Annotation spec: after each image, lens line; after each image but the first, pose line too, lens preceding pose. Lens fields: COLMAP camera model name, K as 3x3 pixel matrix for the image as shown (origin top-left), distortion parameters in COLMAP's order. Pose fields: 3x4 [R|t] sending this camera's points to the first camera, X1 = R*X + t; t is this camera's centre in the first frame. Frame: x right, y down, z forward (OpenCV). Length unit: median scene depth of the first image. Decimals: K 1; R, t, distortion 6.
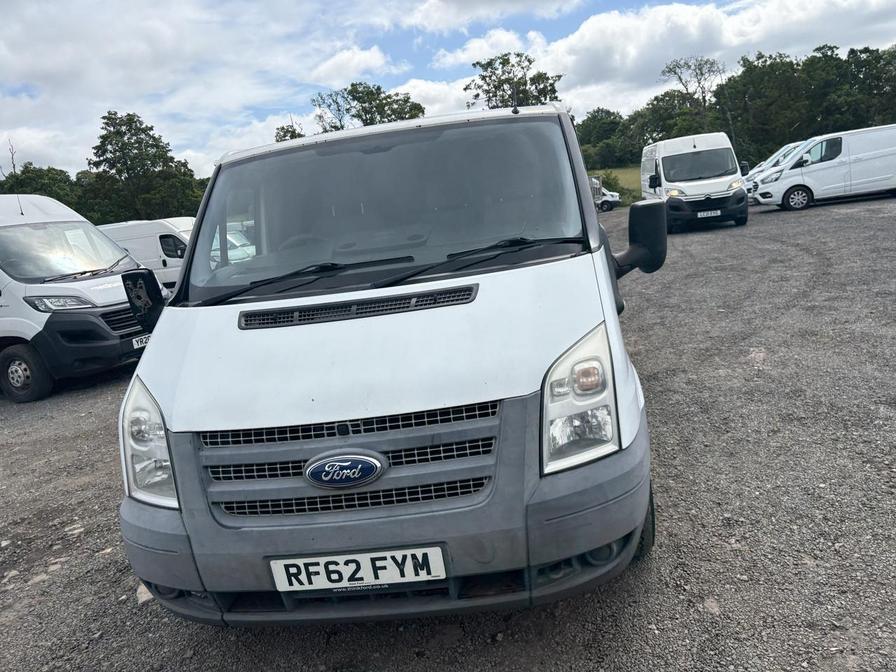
lens RADIAL K [[677.6, 0, 459.4], [0, 677.6, 333.3], [0, 0, 1]] dist [0.039875, -0.046398]
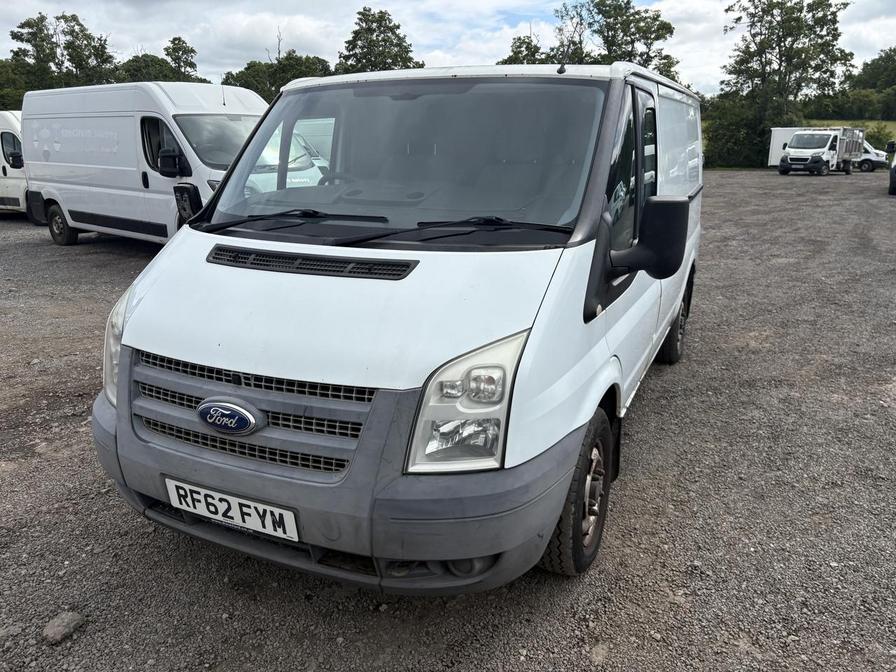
lens RADIAL K [[677.6, 0, 459.4], [0, 677.6, 333.3], [0, 0, 1]] dist [0.039875, -0.046398]
pose [[0.931823, 0.217464, -0.290544, 0.328898], [-0.182713, 0.972836, 0.142148, -0.104107], [0.313564, -0.079370, 0.946244, 0.093836]]
